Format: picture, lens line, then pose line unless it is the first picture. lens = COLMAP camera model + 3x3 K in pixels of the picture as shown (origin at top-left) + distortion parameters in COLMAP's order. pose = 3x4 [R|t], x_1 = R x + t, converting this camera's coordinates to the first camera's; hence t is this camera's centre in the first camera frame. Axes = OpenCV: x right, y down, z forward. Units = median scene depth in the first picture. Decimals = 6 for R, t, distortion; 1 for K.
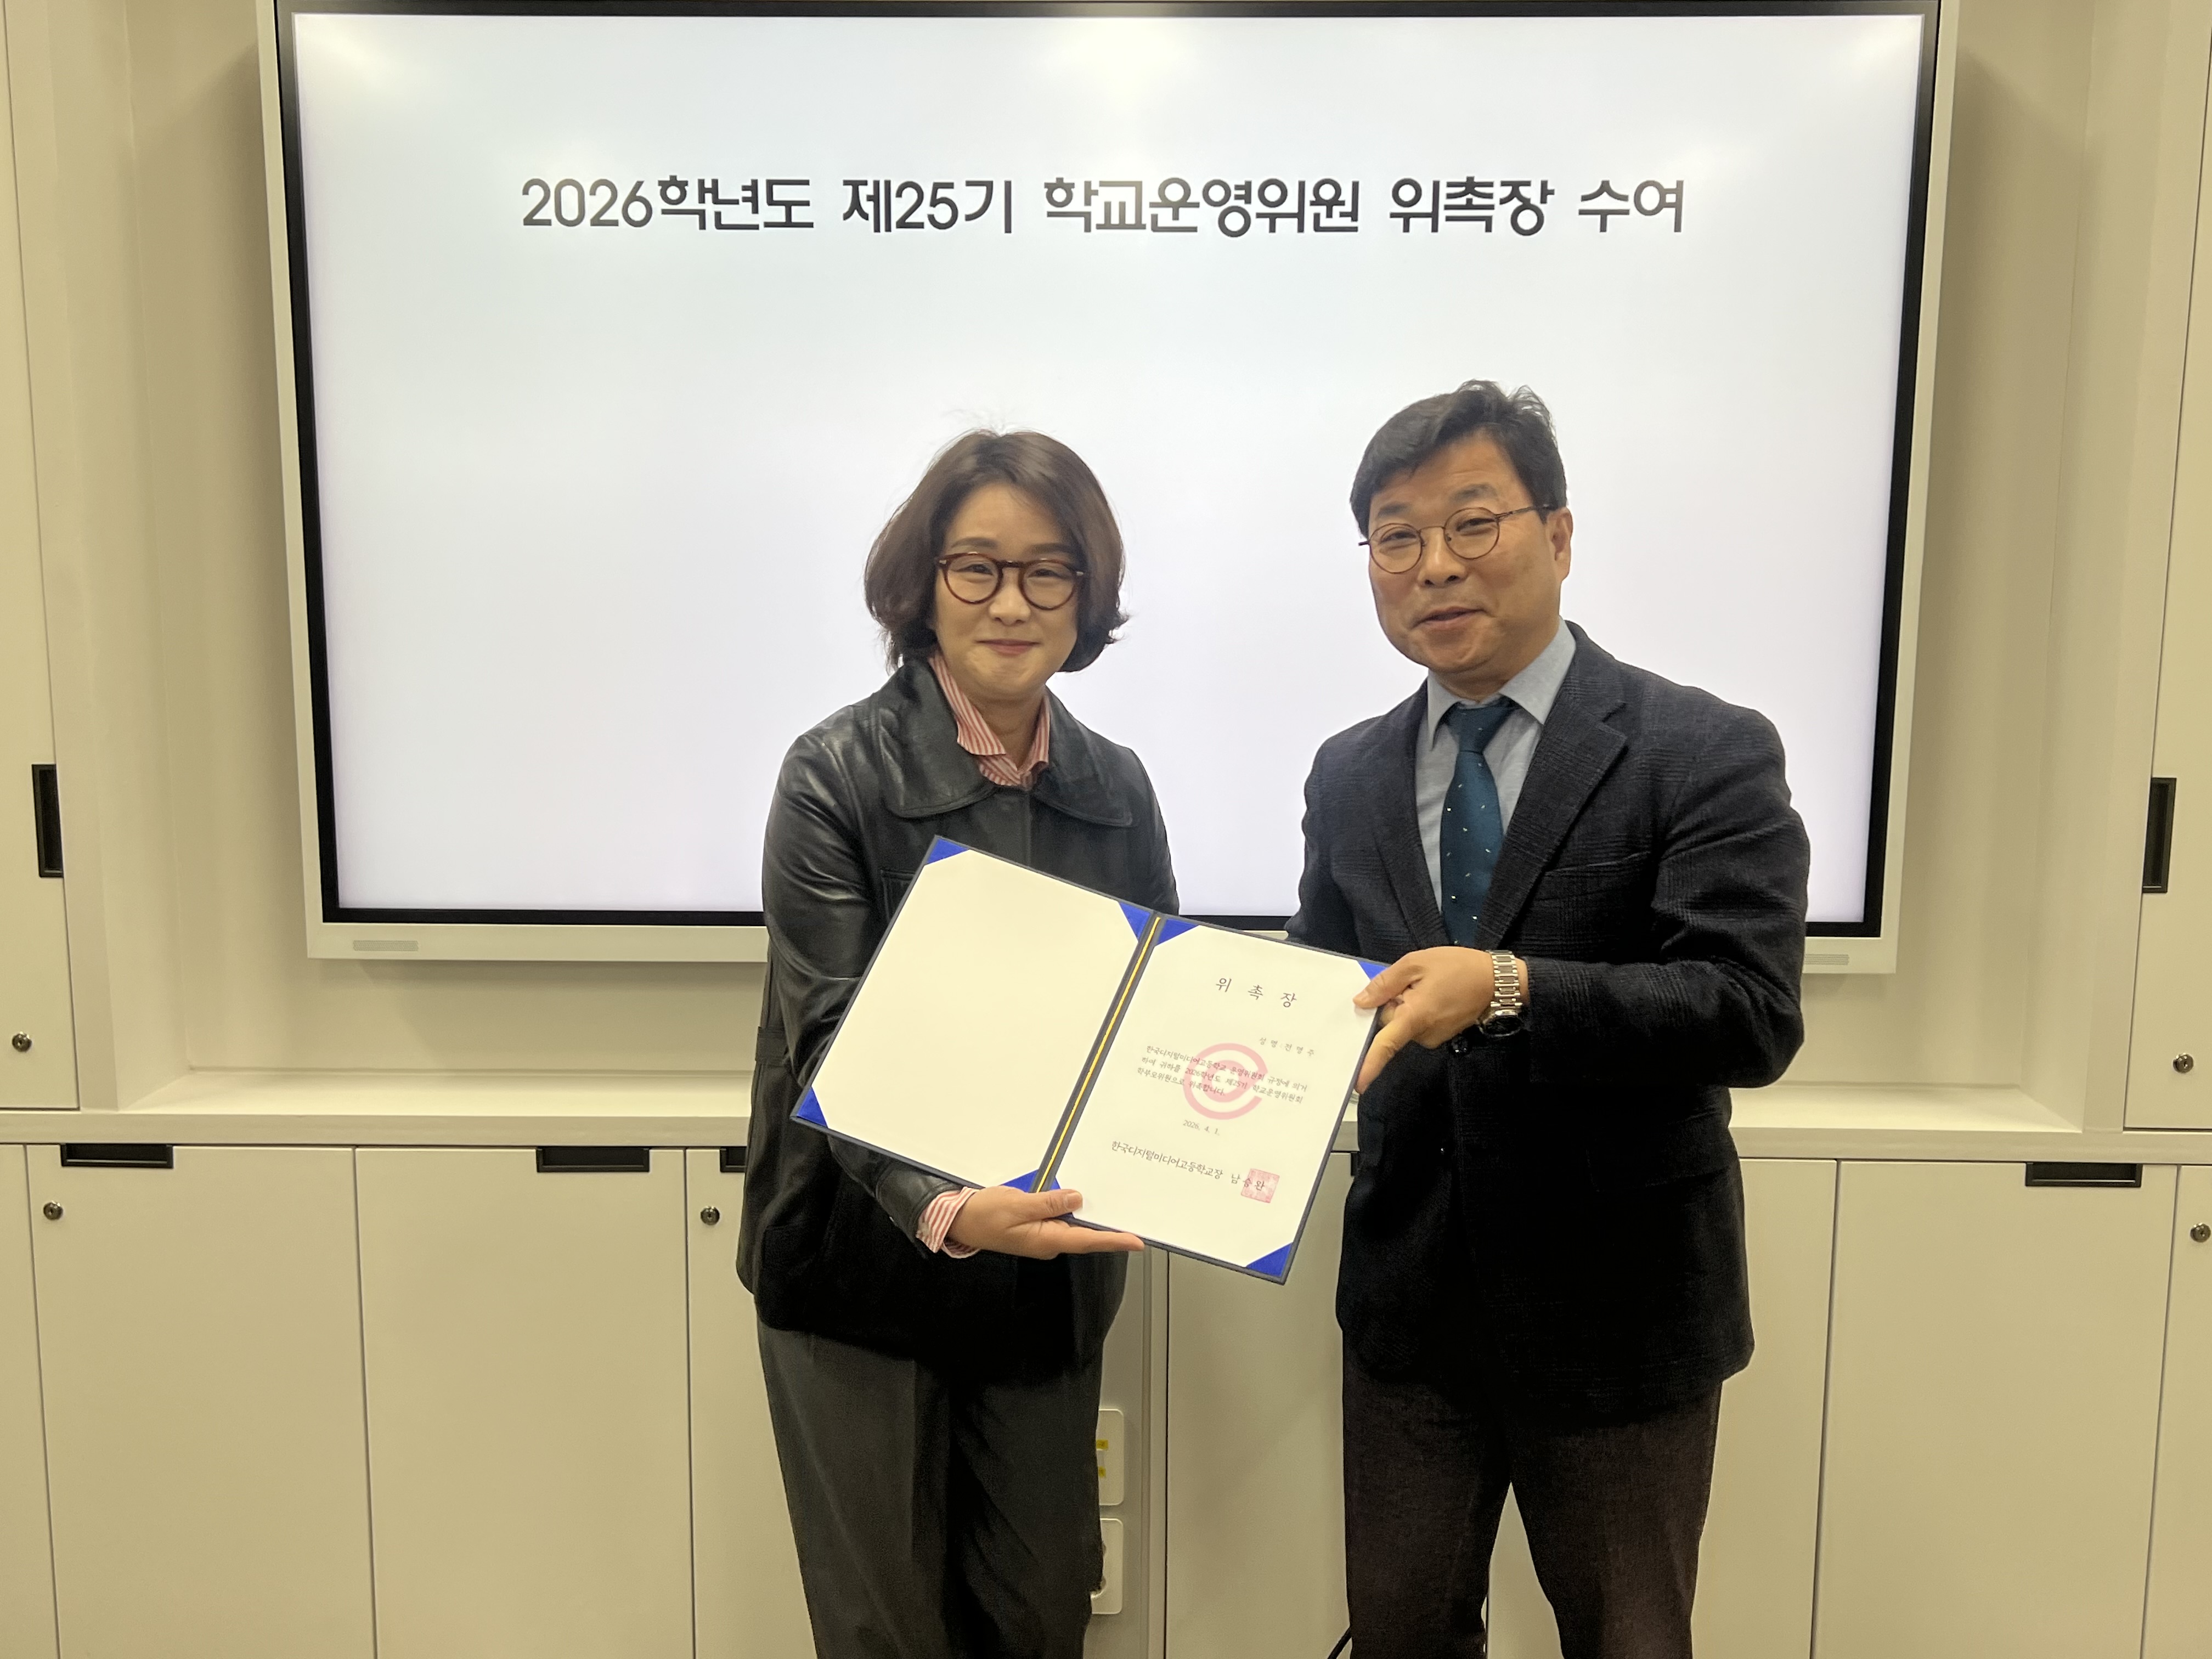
lens RADIAL K [[2013.1, 0, 1107.2], [0, 2013.1, 820.9], [0, 0, 1]] dist [0.001016, 0.000866]
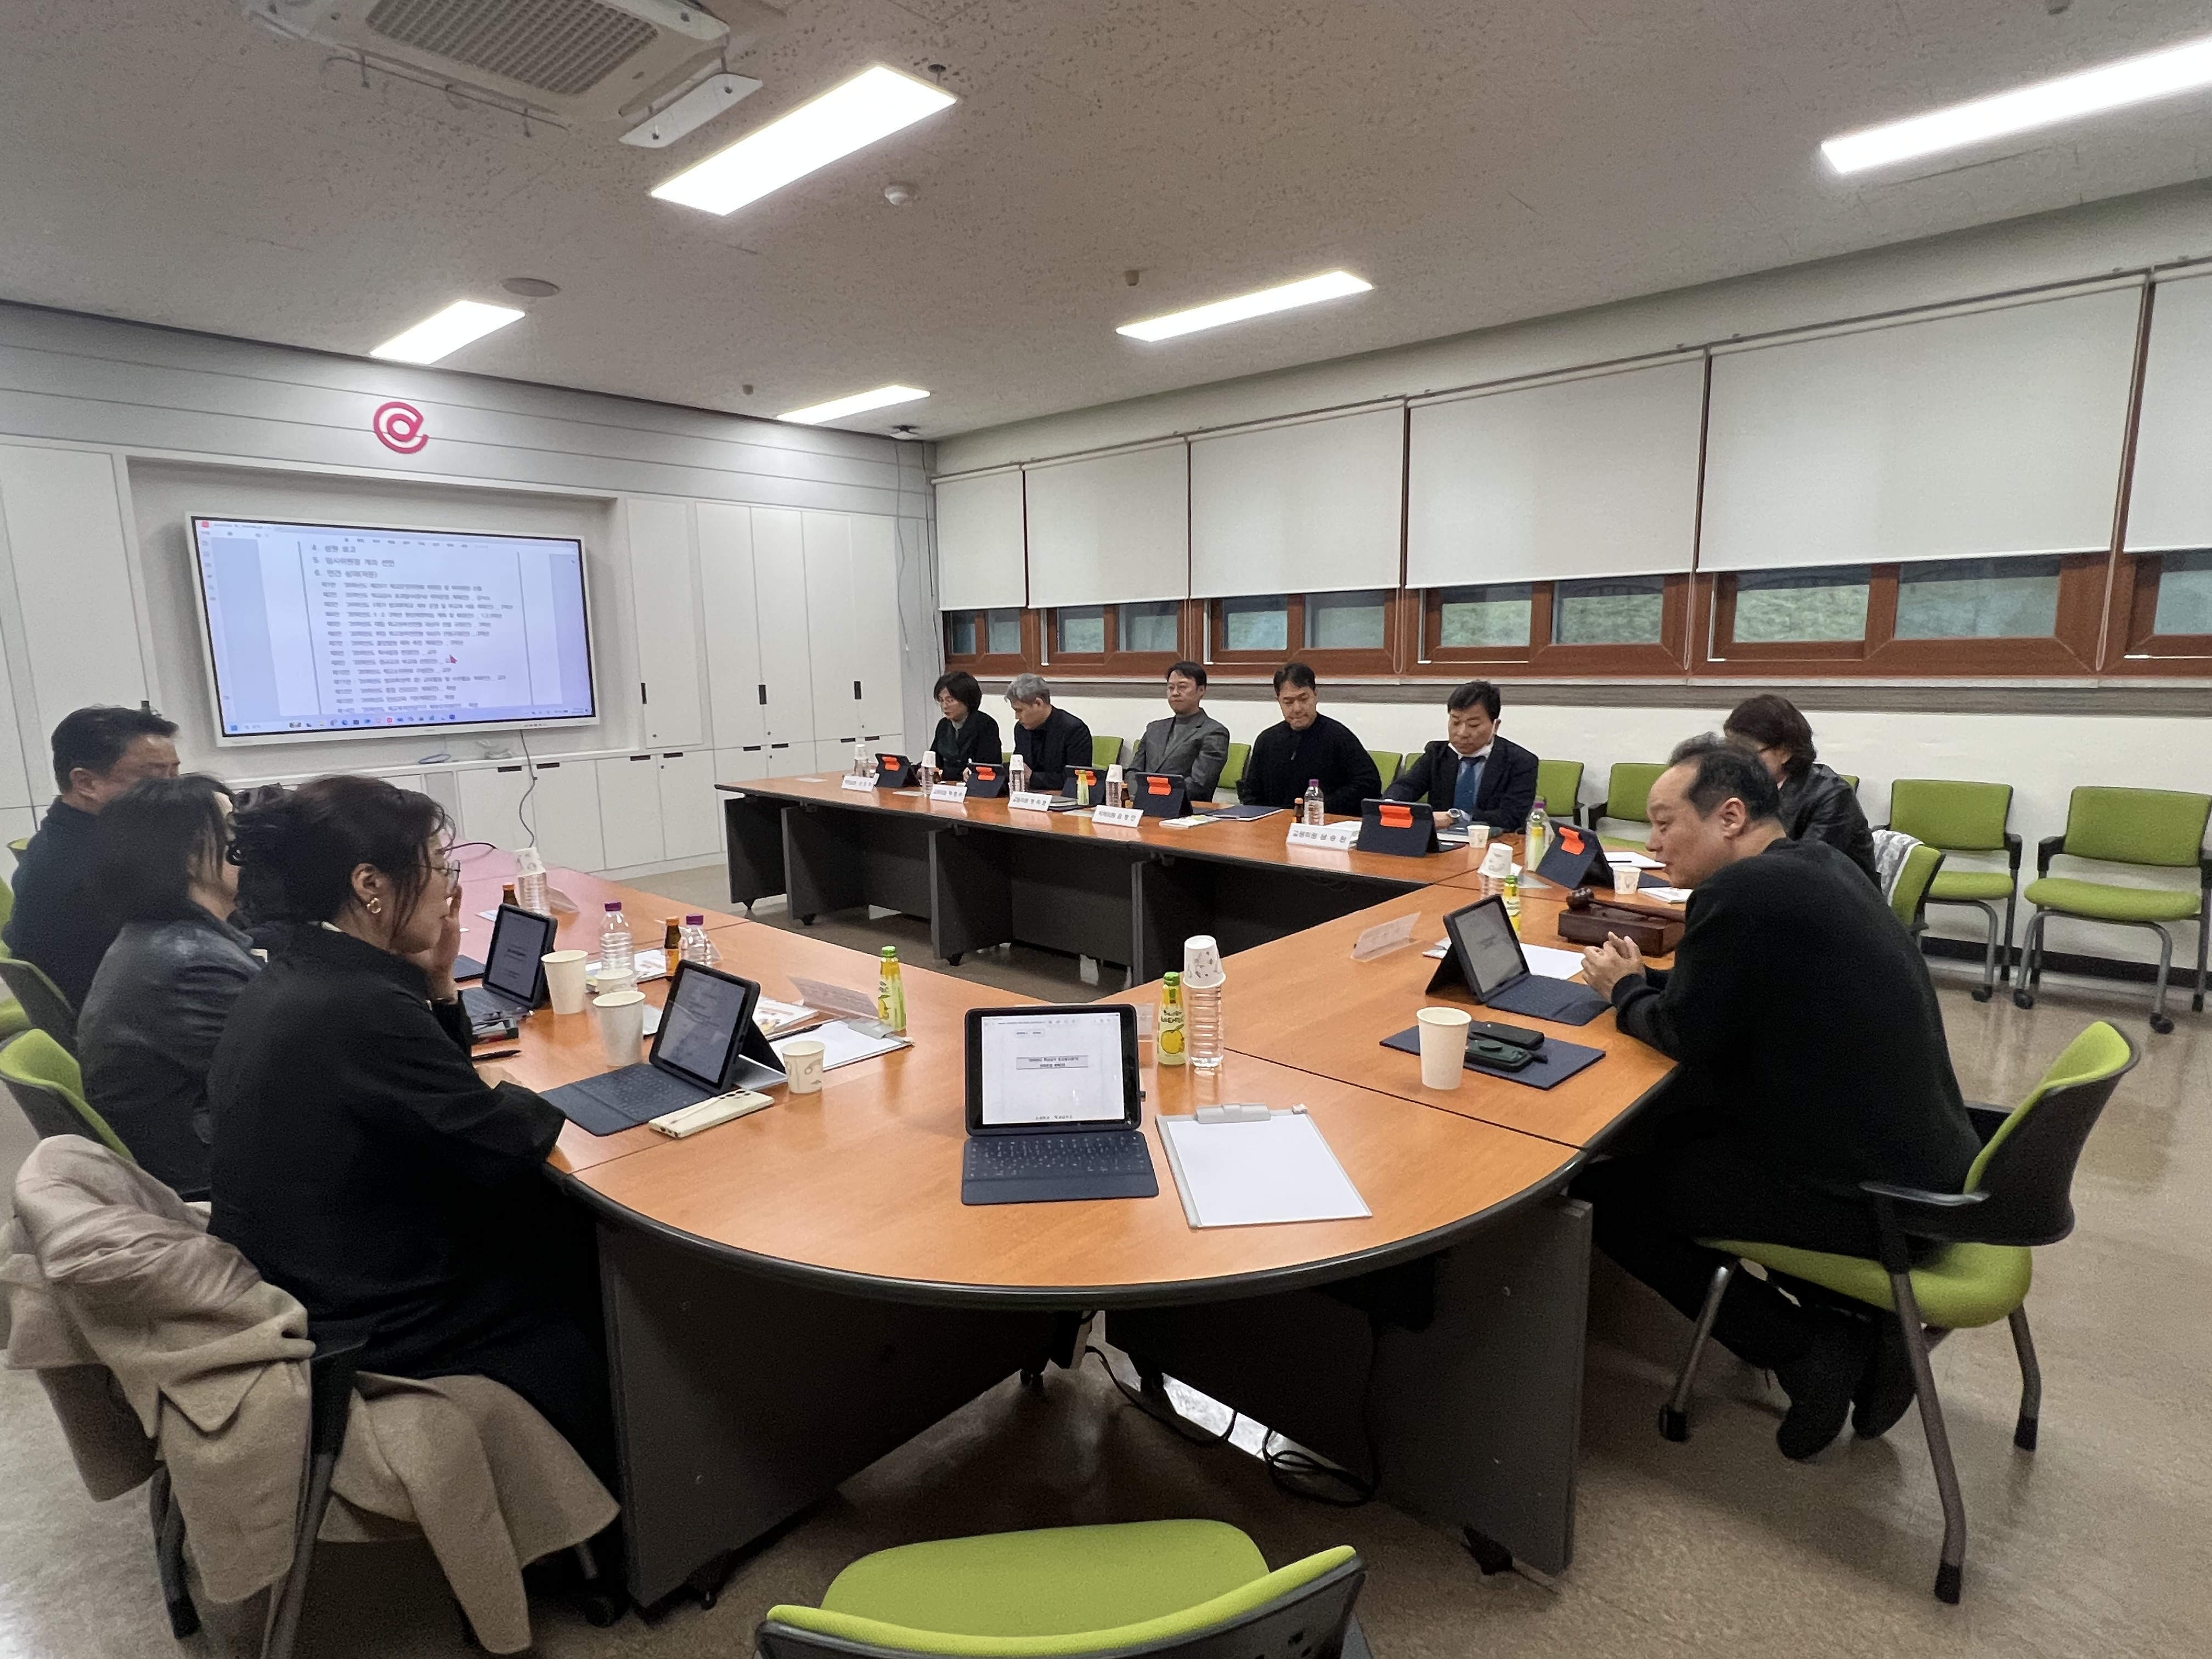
lens RADIAL K [[1143.6, 0, 1107.2], [0, 1143.6, 831.9], [0, 0, 1]] dist [-0.010705, 0.001438]
pose [[0.649501, -0.135617, 0.748169, -1.024919], [0.118511, 0.989996, 0.076571, 0.290315], [-0.751069, 0.038933, 0.659075, -1.961374]]
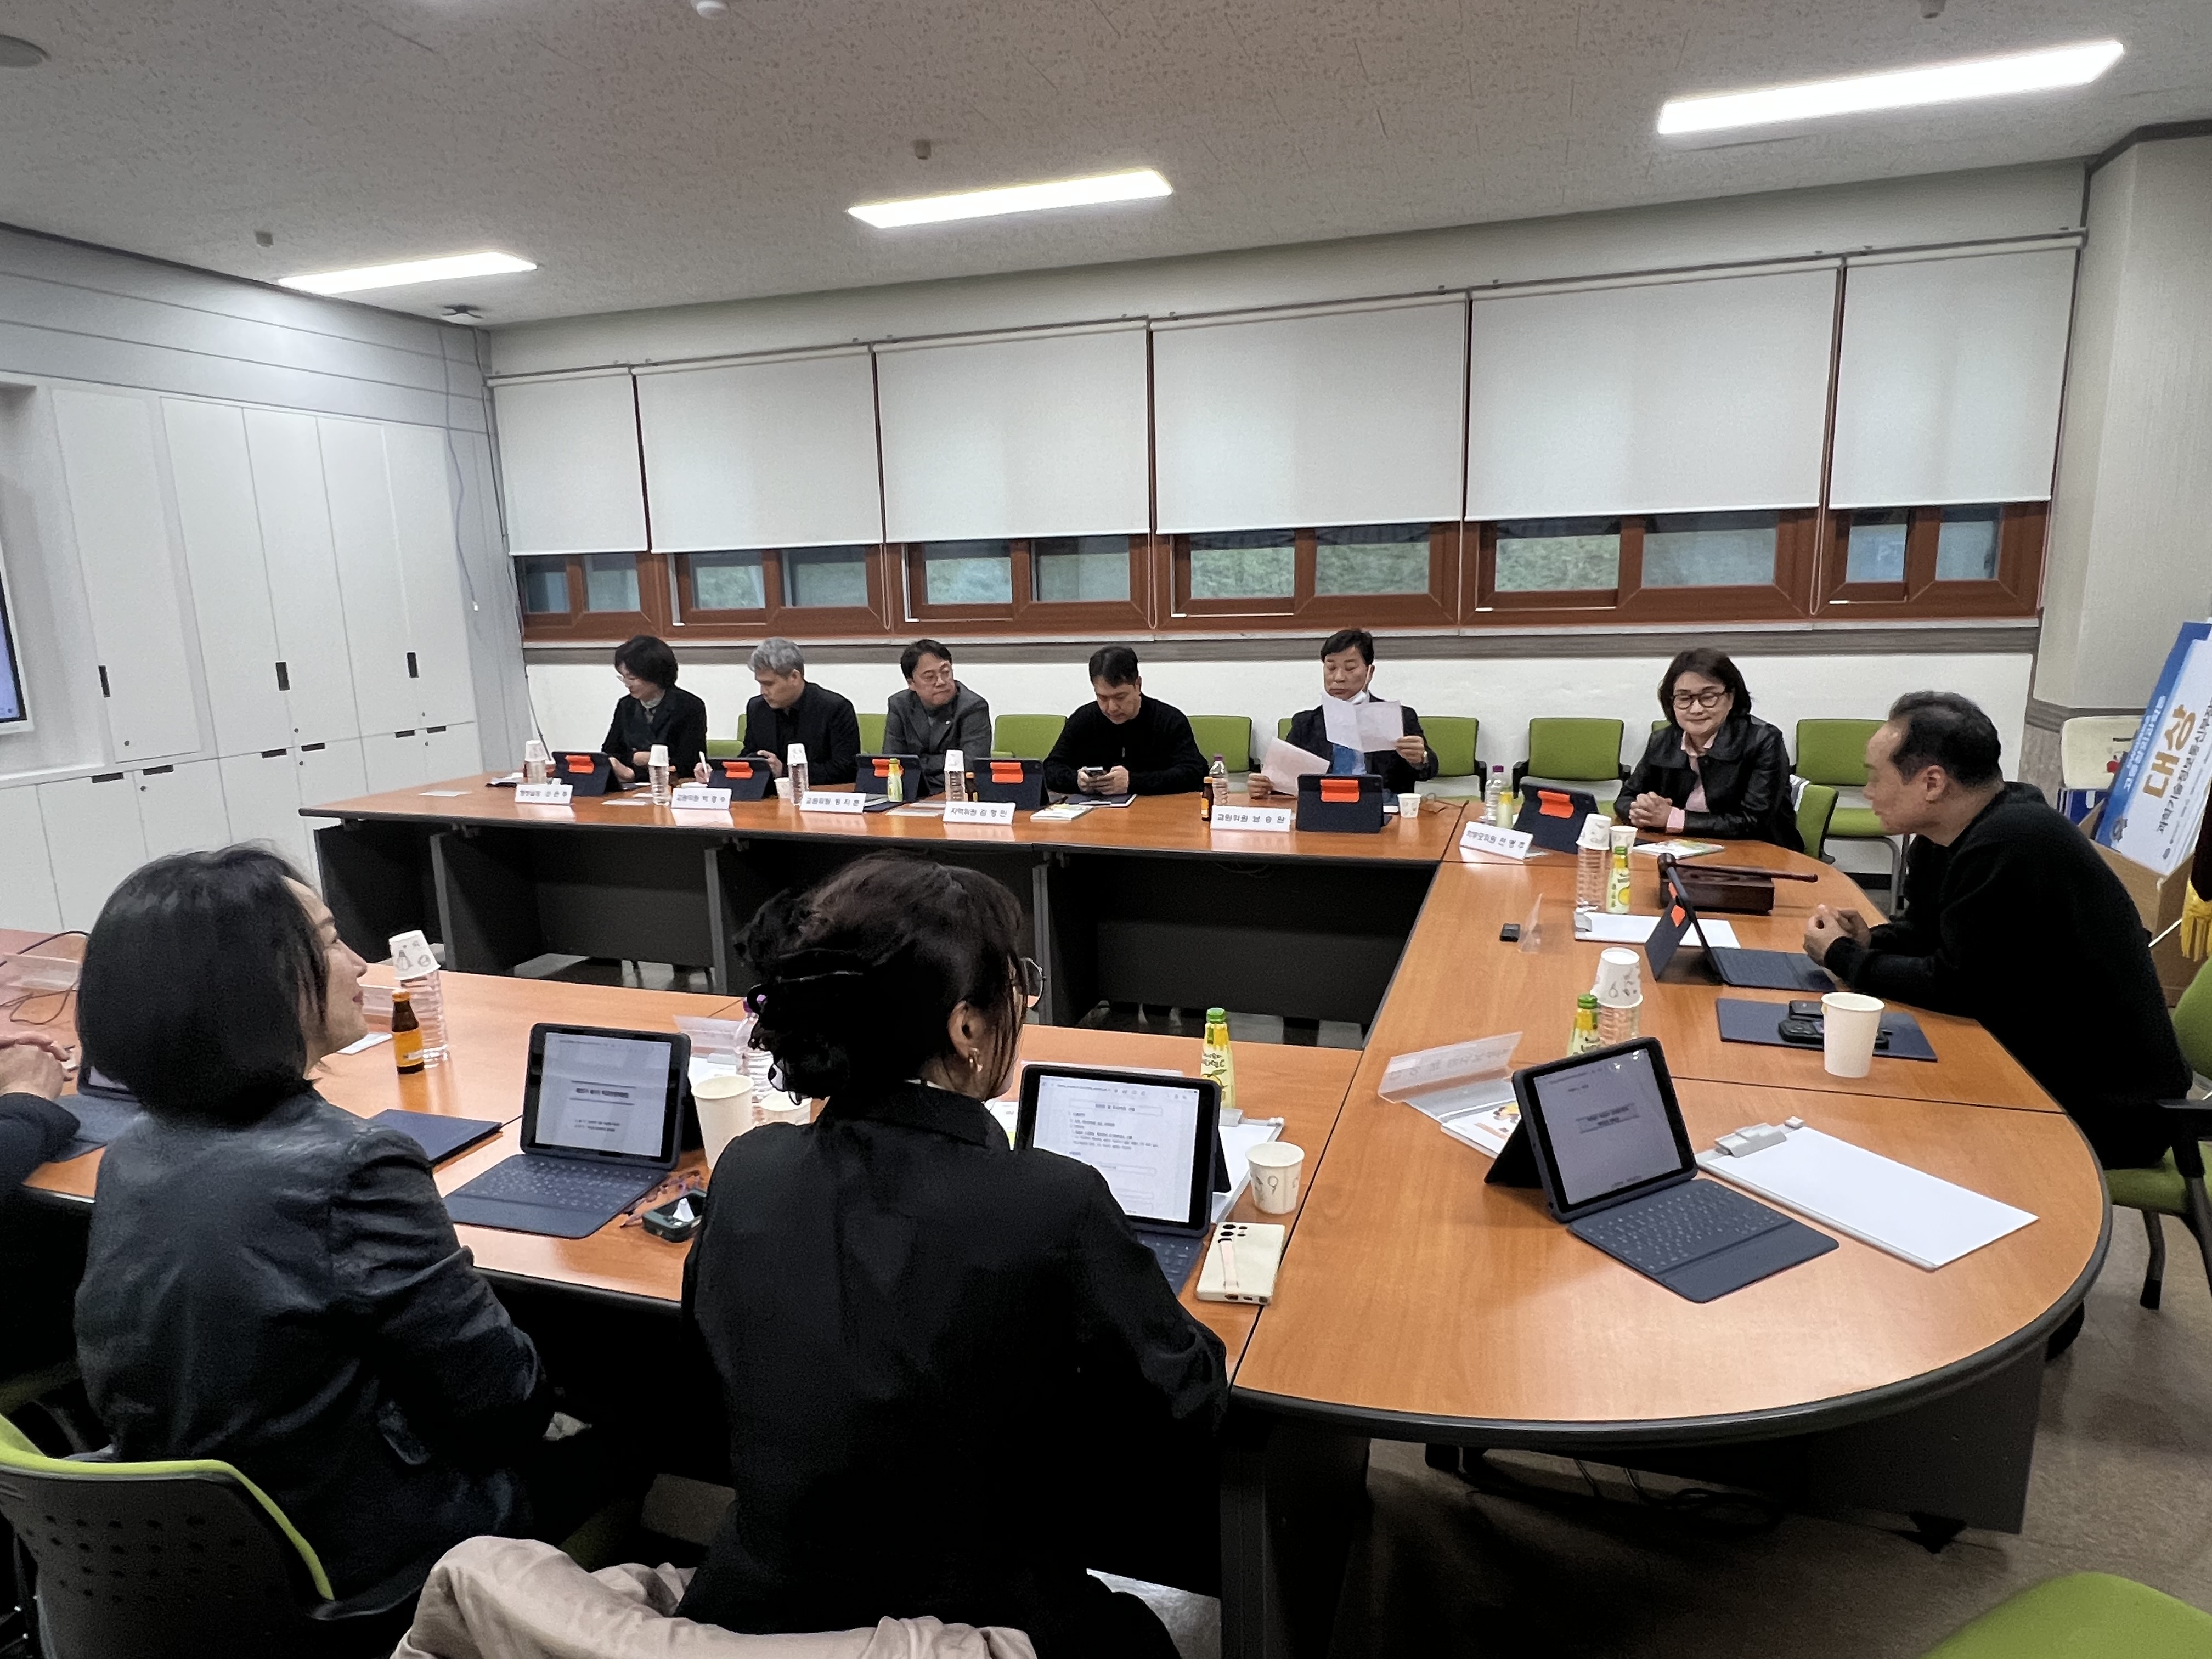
lens RADIAL K [[1308.9, 0, 1110.9], [0, 1308.9, 841.0], [0, 0, 1]] dist [-0.010430, 0.000158]
pose [[0.287343, -0.197138, 0.937321, -1.228293], [0.150761, 0.975701, 0.158994, 0.190965], [-0.945888, 0.095626, 0.310082, -1.439457]]
